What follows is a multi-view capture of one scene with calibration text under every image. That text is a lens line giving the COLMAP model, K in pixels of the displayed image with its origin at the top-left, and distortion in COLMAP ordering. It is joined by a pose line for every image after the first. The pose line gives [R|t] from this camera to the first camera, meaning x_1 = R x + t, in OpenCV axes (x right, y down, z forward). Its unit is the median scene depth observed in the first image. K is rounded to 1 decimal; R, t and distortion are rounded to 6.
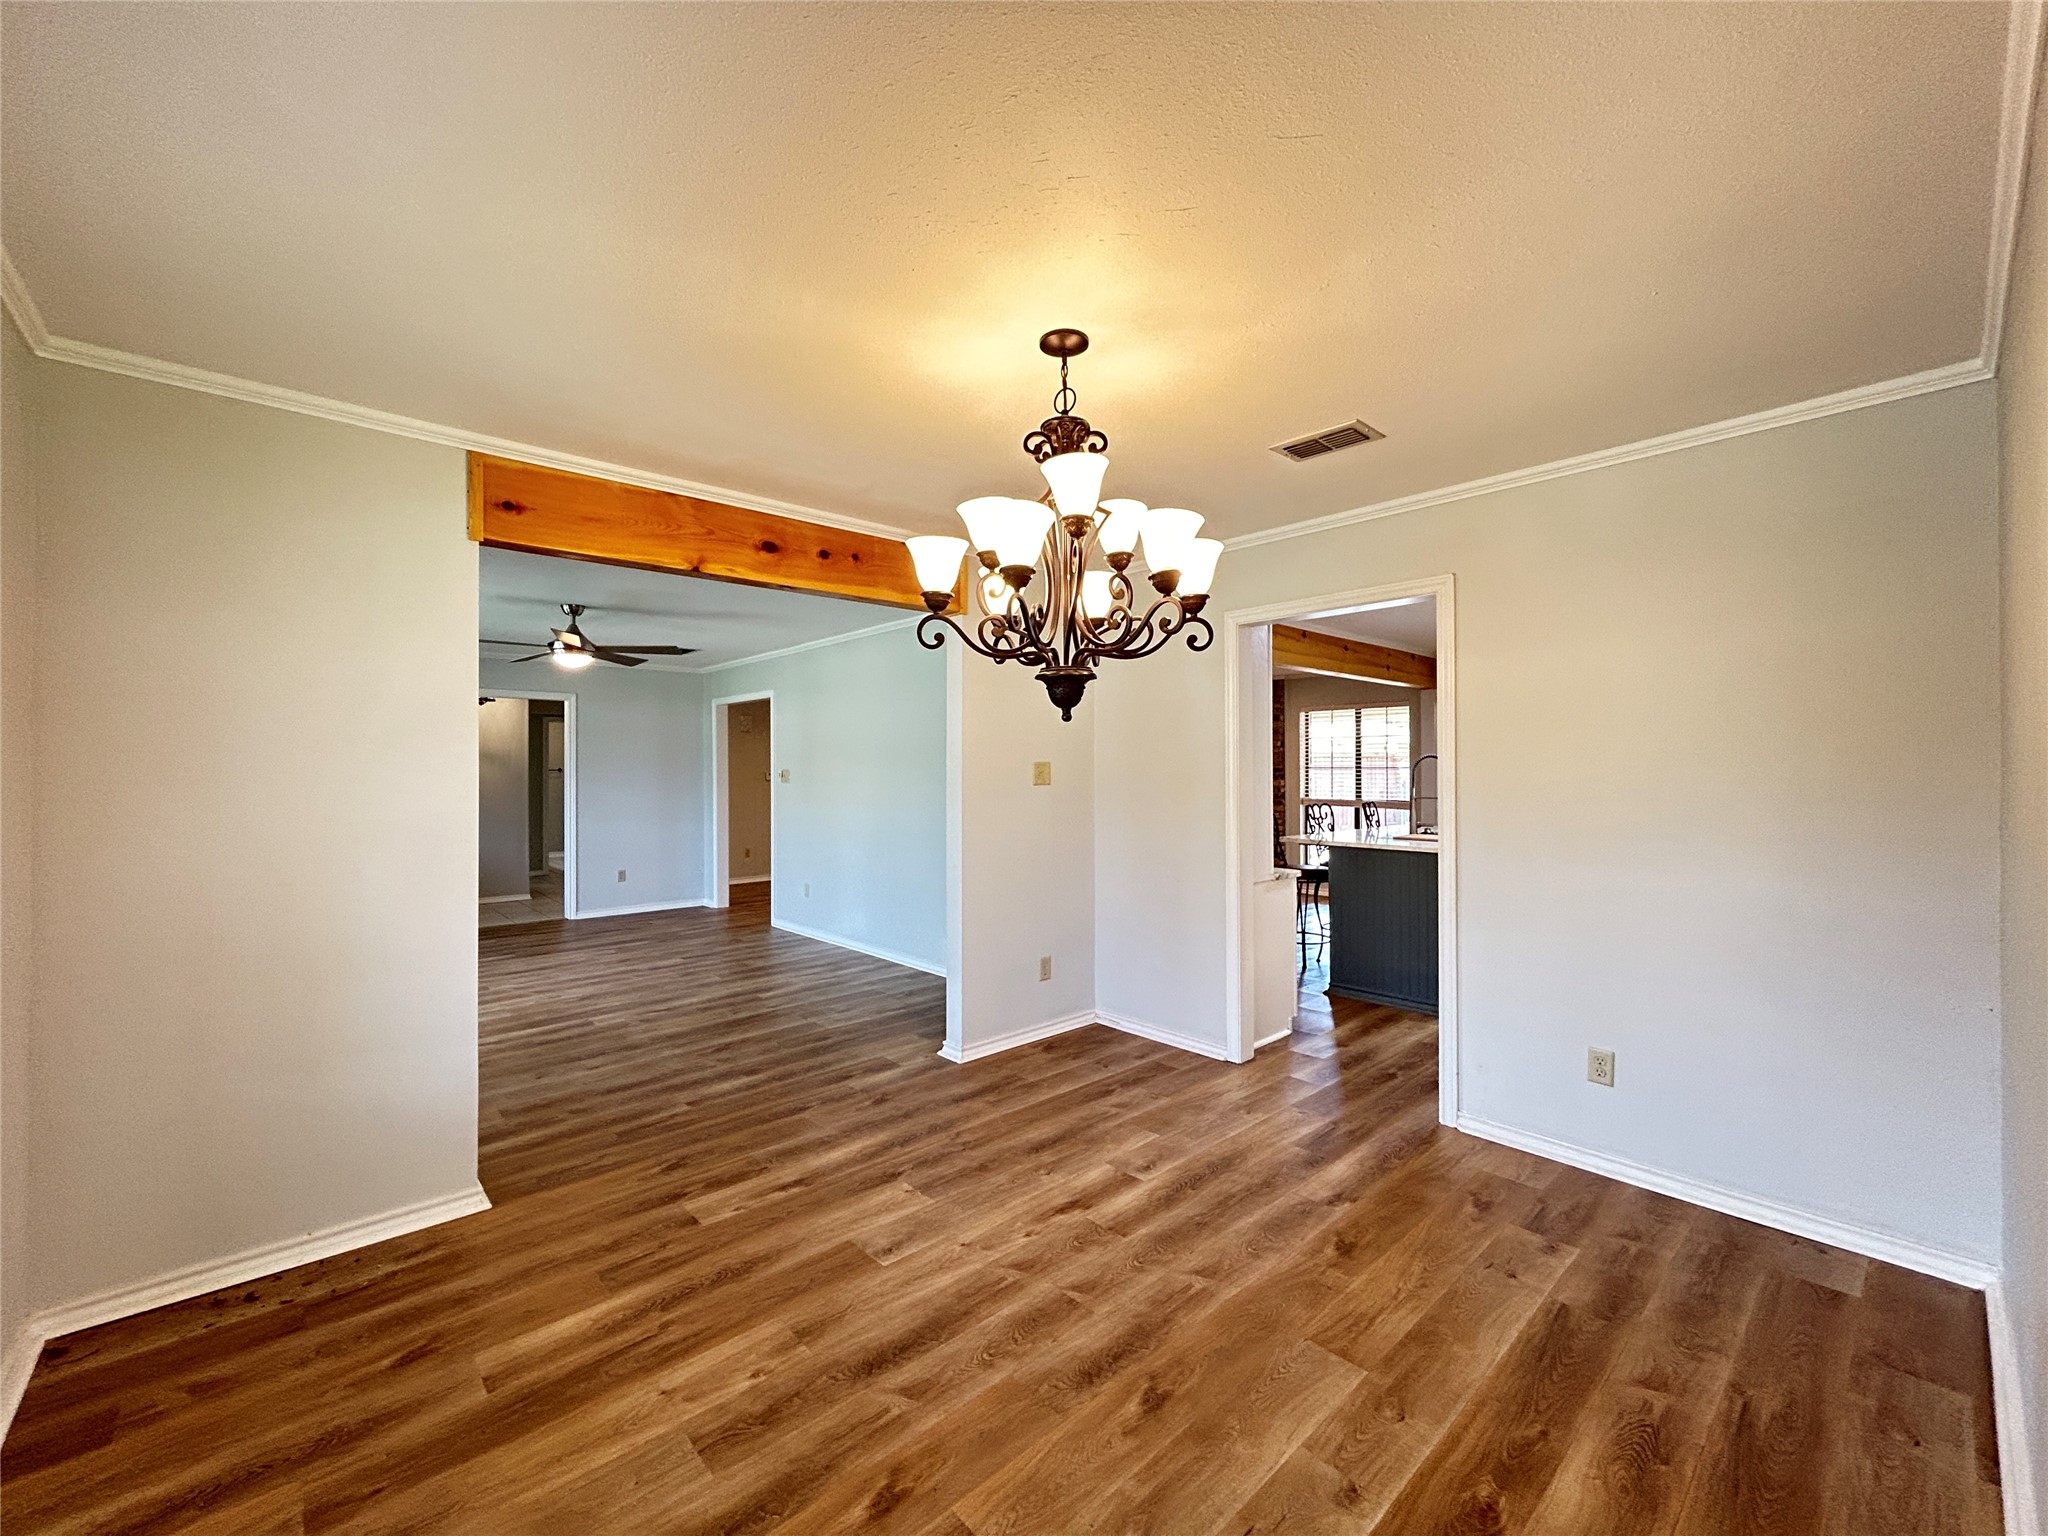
lens RADIAL K [[834.9, 0, 1021.2], [0, 834.9, 763.9], [0, 0, 1]] dist [-0.005397, 0.003024]
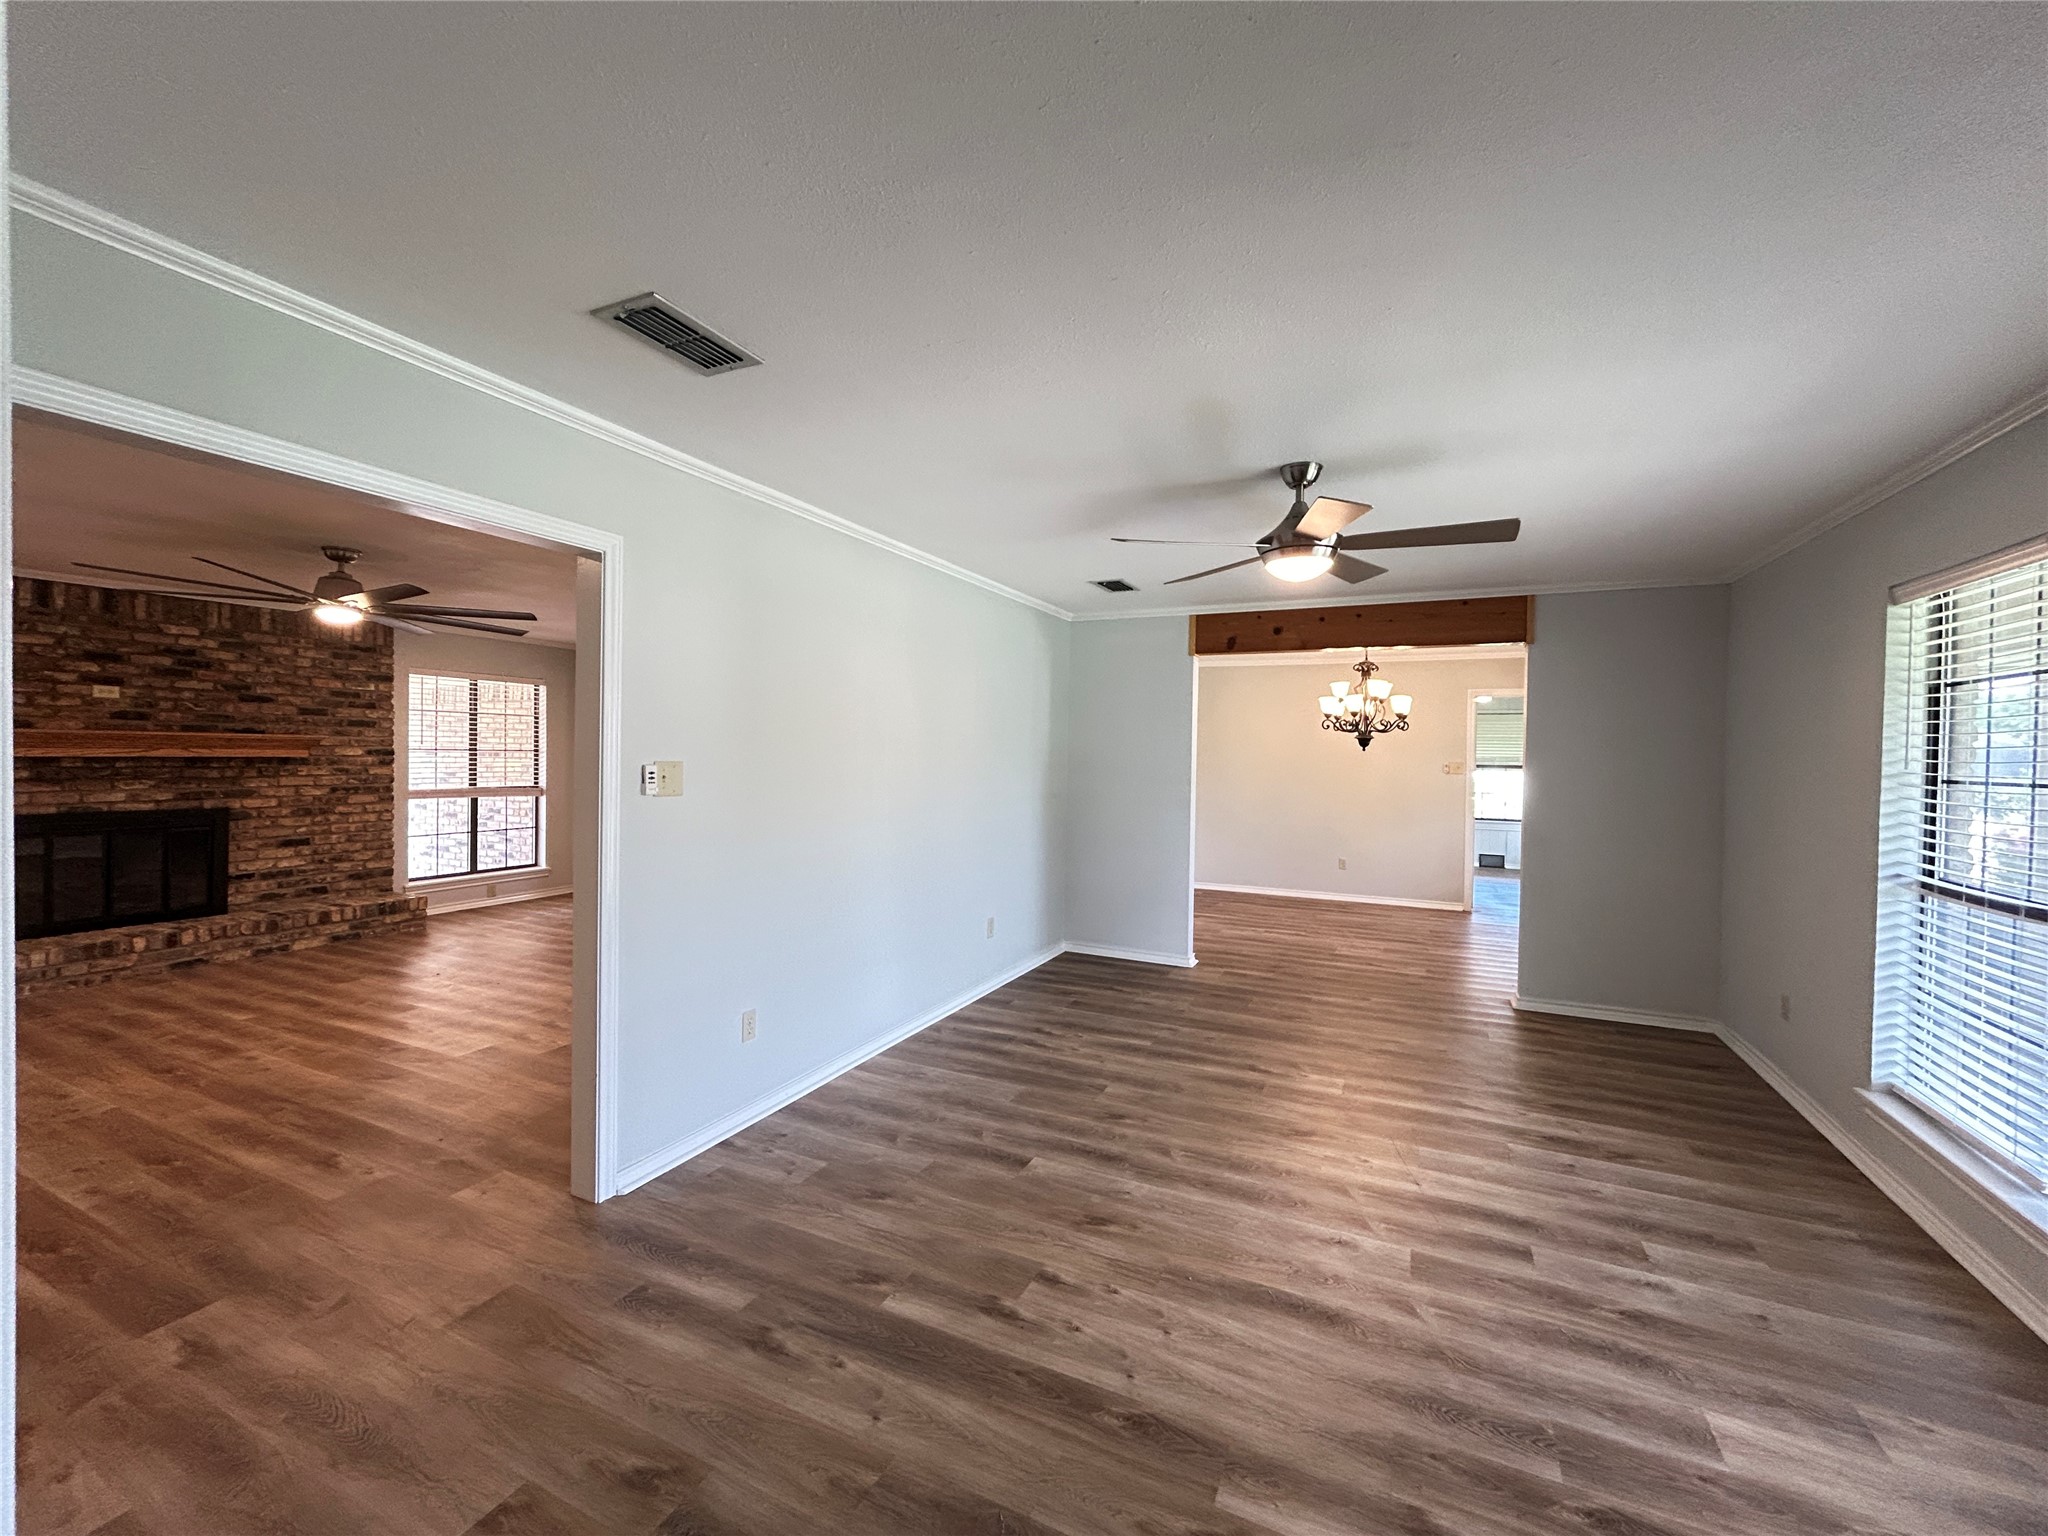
lens RADIAL K [[829.6, 0, 1022.1], [0, 829.6, 766.1], [0, 0, 1]] dist [0.011182, -0.005184]
pose [[-0.380896, -0.015632, 0.924486, -1.665670], [-0.020016, 0.999762, 0.008658, 0.005925], [-0.924401, -0.015207, -0.381118, 2.350642]]
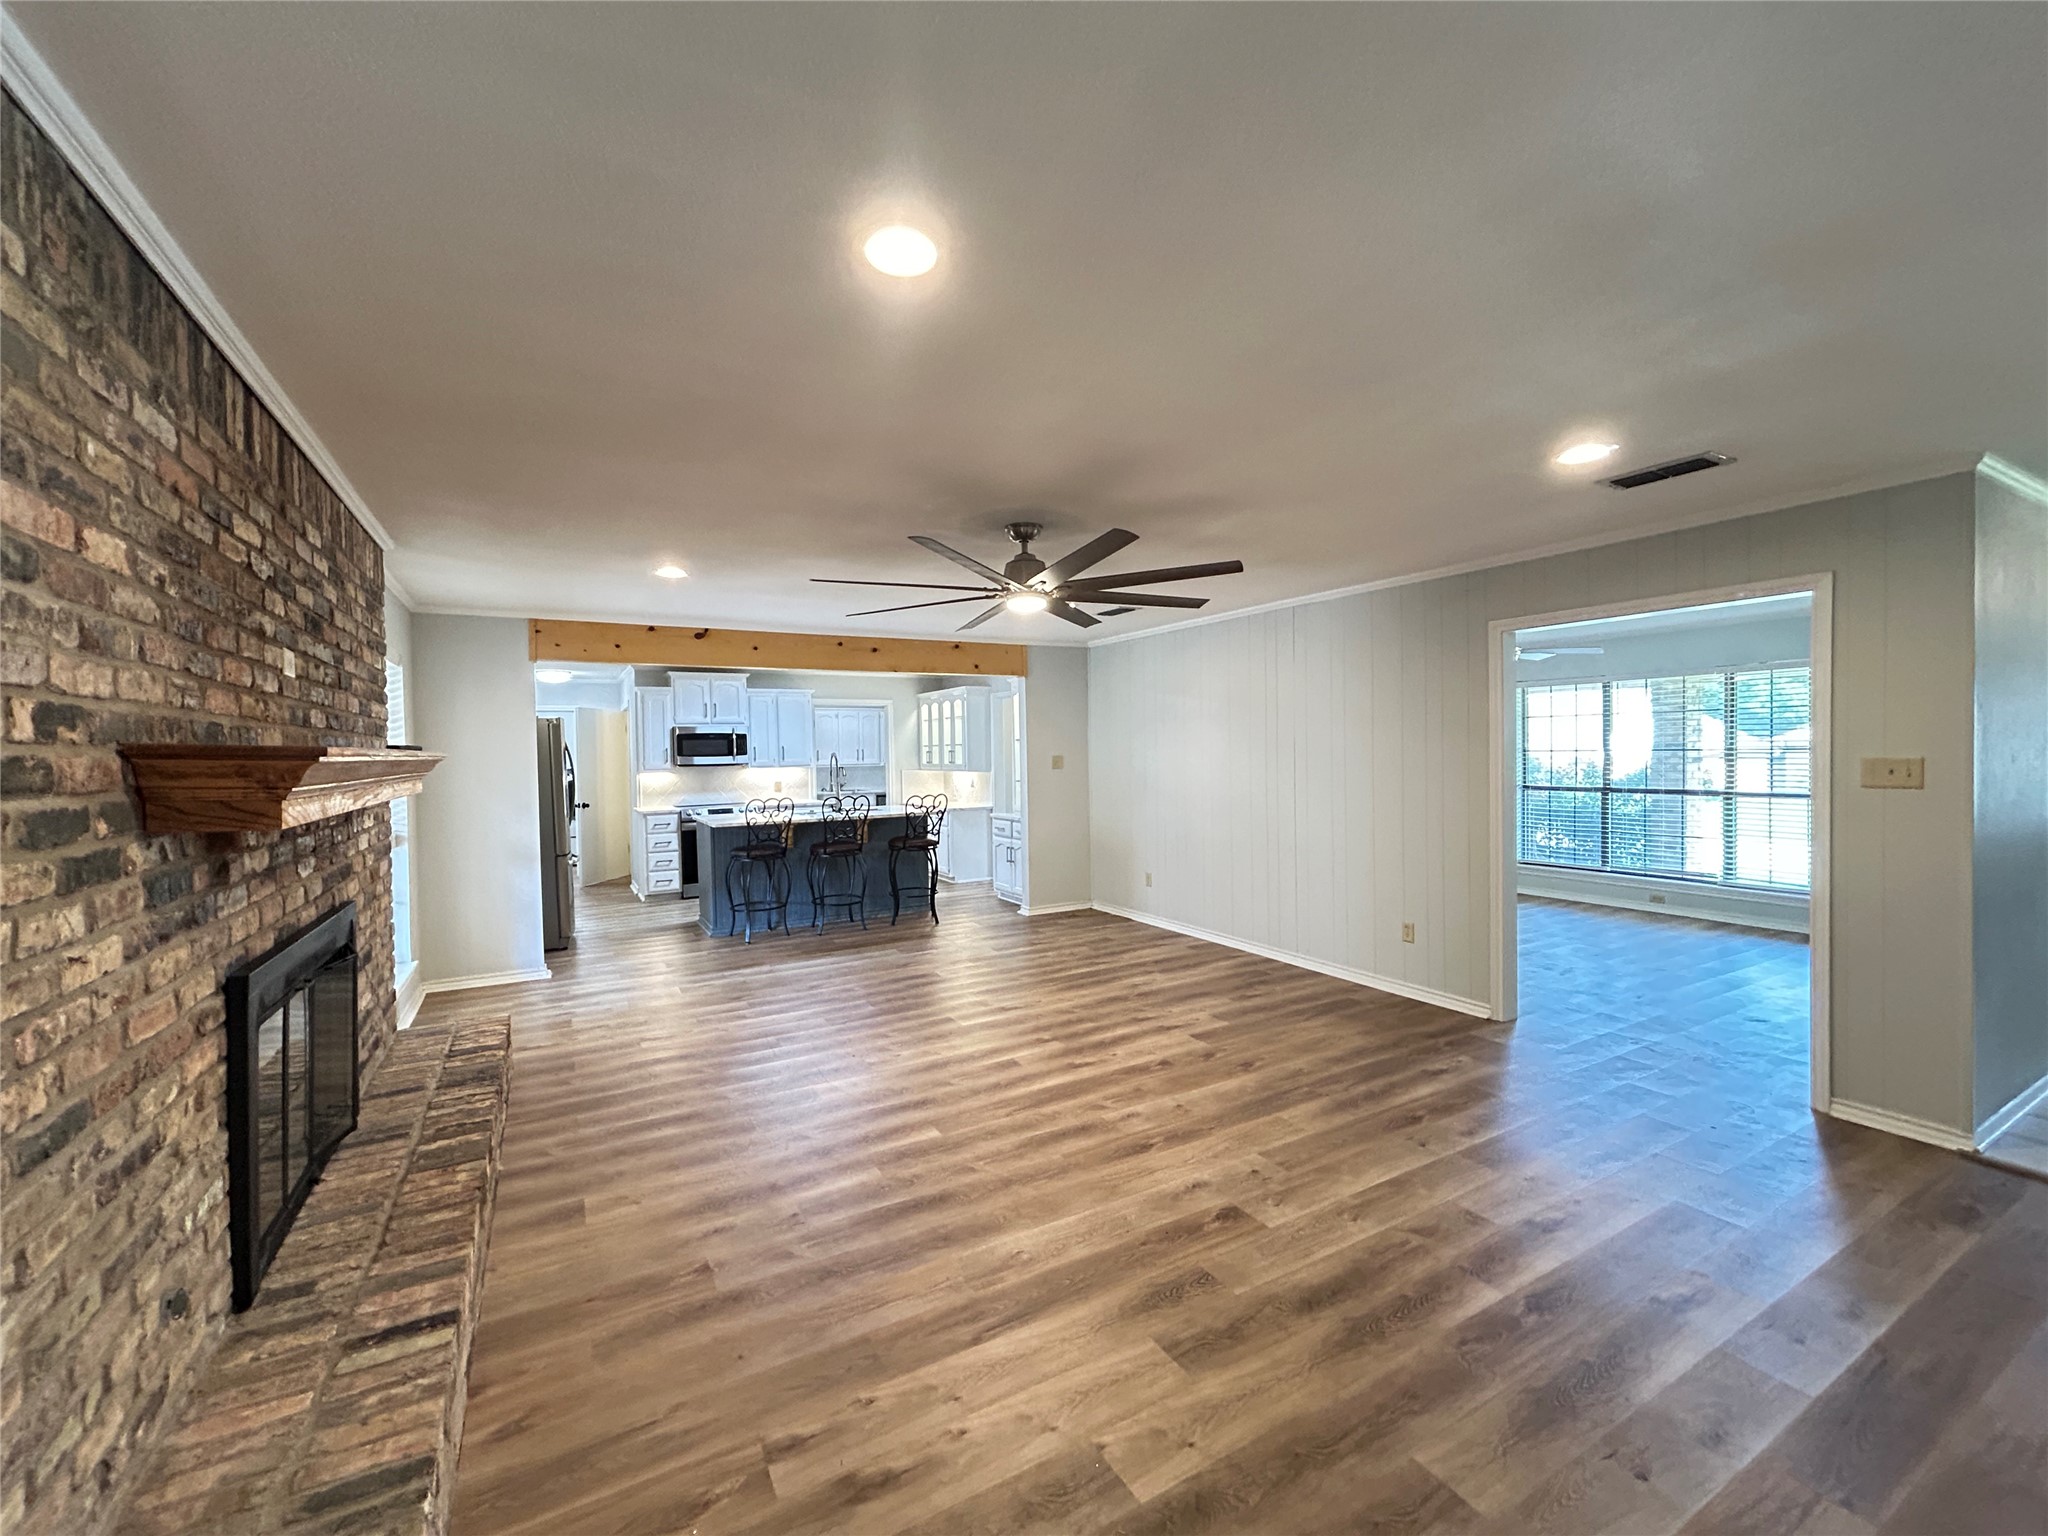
lens RADIAL K [[834.9, 0, 1021.2], [0, 834.9, 763.9], [0, 0, 1]] dist [-0.005397, 0.003024]
pose [[-0.975029, 0.015783, 0.221517, -0.216133], [0.017685, 0.999822, 0.006605, 0.005136], [-0.221373, 0.010357, -0.975134, 4.001965]]
